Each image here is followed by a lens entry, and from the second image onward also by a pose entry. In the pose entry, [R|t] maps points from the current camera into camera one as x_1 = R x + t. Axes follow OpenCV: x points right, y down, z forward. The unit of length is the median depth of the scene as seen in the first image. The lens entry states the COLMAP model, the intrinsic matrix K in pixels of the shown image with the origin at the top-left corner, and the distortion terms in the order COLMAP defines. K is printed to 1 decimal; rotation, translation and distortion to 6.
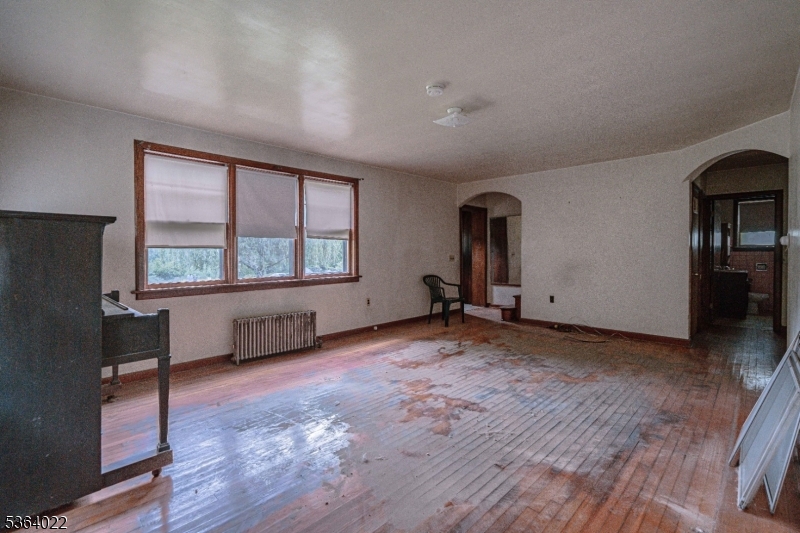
lens RADIAL K [[367.6, 0, 402.5], [0, 367.6, 271.2], [0, 0, 1]] dist [-0.000776, 0.000022]
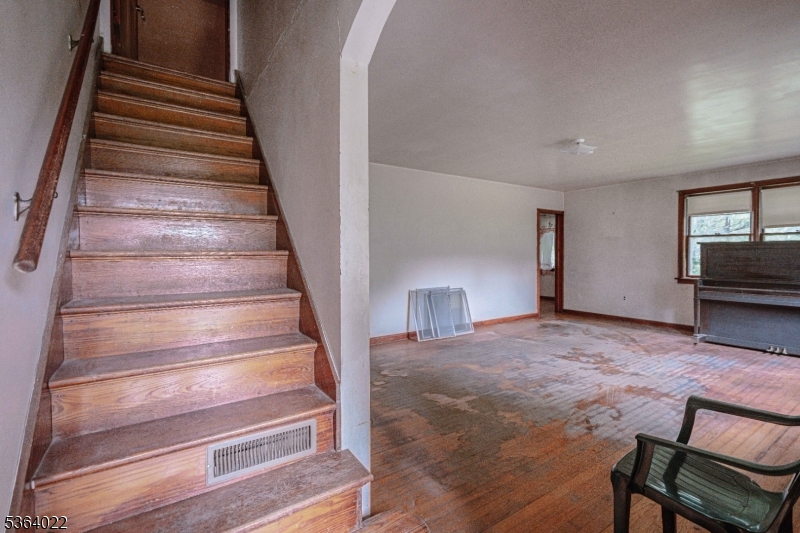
lens RADIAL K [[367.6, 0, 400.6], [0, 367.6, 260.0], [0, 0, 1]] dist [-0.000776, 0.000022]
pose [[-0.978360, -0.000732, 0.206907, 0.407832], [0.014696, 0.997222, 0.073021, -0.122672], [-0.206385, 0.074482, -0.975632, 2.024040]]
